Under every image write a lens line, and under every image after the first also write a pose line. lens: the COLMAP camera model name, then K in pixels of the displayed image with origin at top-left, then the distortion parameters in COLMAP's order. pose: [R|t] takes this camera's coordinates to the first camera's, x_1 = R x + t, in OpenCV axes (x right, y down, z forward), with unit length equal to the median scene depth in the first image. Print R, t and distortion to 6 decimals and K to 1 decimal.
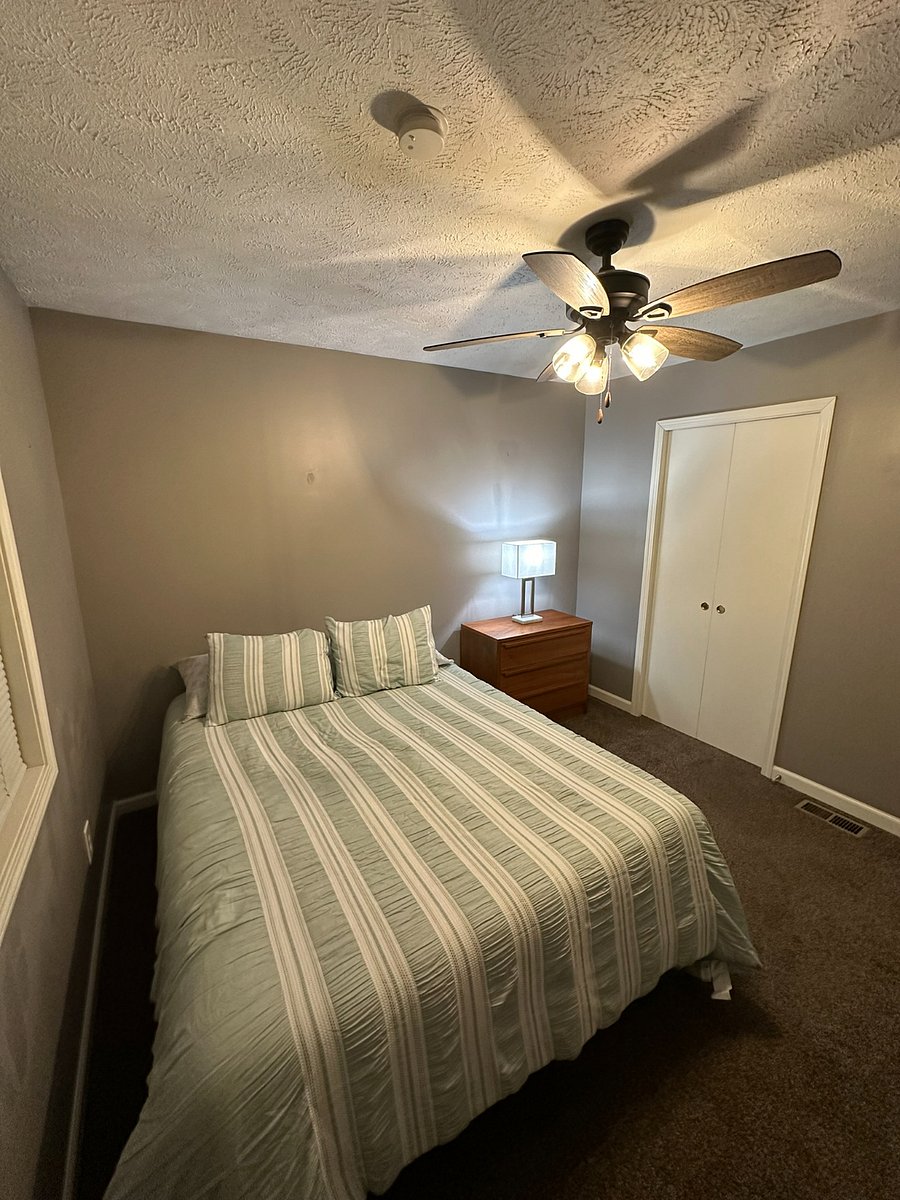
lens RADIAL K [[479.7, 0, 450.0], [0, 479.7, 600.0], [0, 0, 1]] dist [-0.001017, 0.000404]
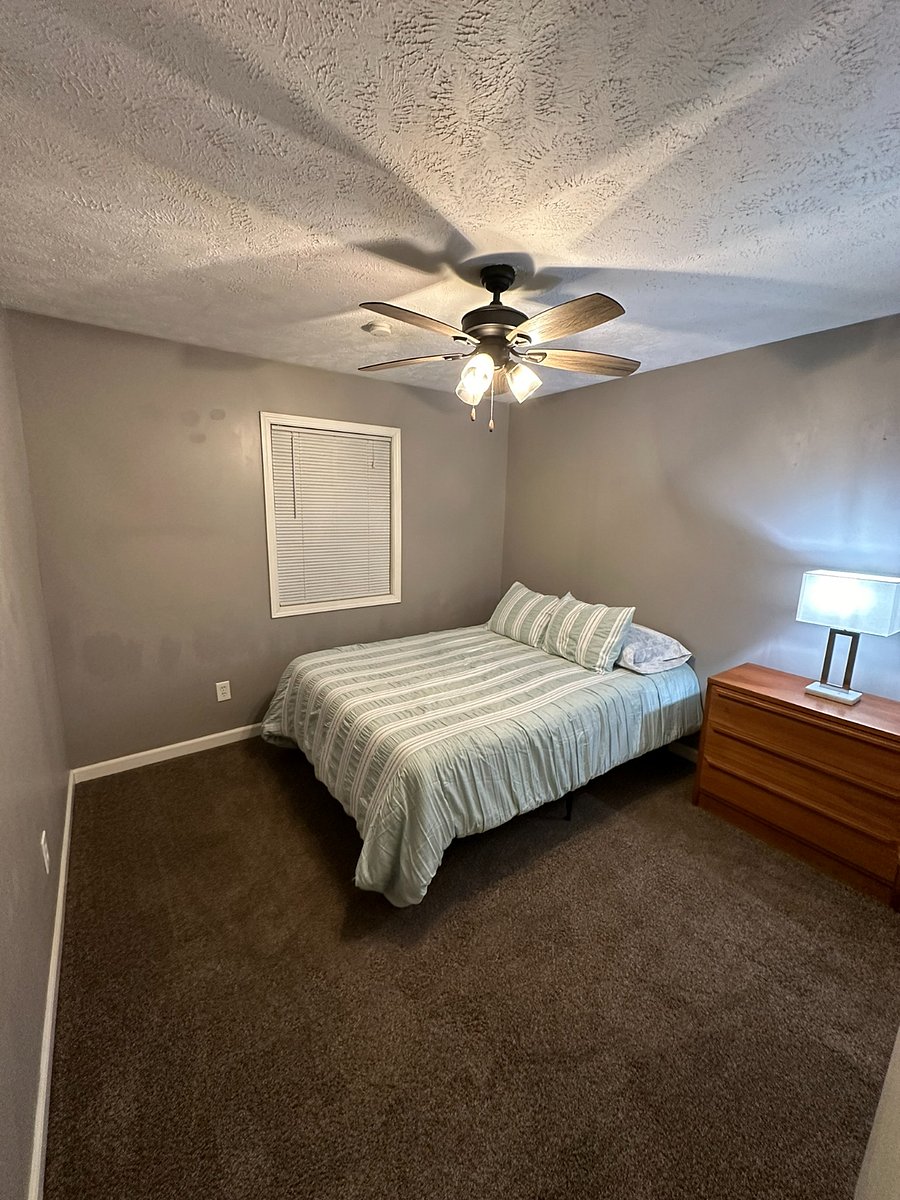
lens RADIAL K [[479.7, 0, 450.0], [0, 479.7, 600.0], [0, 0, 1]] dist [-0.001017, 0.000404]
pose [[0.073170, 0.205224, -0.975976, 1.191222], [-0.233199, 0.954992, 0.183328, -0.128059], [0.969672, 0.214182, 0.117735, 0.659596]]
